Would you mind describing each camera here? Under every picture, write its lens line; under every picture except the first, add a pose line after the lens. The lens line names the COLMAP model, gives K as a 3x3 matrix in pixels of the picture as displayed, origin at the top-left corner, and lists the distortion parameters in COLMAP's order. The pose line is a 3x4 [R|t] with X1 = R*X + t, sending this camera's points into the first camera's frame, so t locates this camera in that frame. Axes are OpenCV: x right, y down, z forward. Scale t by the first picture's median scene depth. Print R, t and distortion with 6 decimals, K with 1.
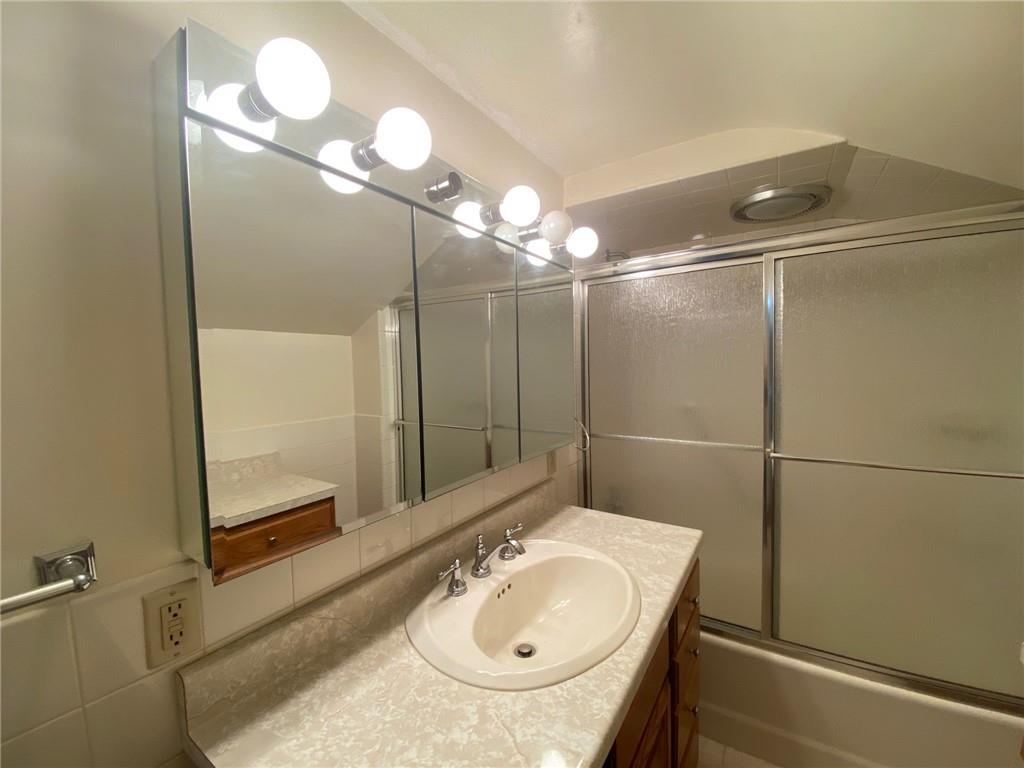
lens RADIAL K [[408.5, 0, 510.0], [0, 408.5, 389.6], [0, 0, 1]] dist [0.022505, -0.029011]
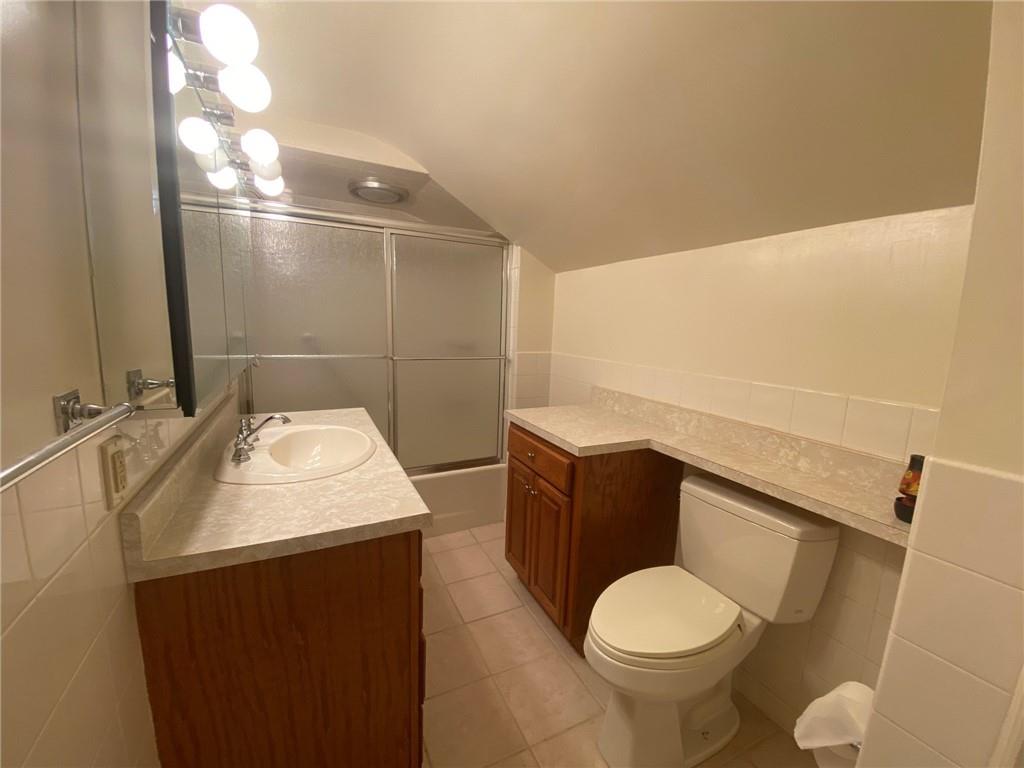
lens RADIAL K [[408.5, 0, 510.0], [0, 408.5, 389.6], [0, 0, 1]] dist [0.022505, -0.029011]
pose [[0.499616, -0.099234, 0.860544, -0.646410], [0.008772, 0.993945, 0.109524, 0.131714], [-0.866203, -0.047171, 0.497461, -0.249012]]
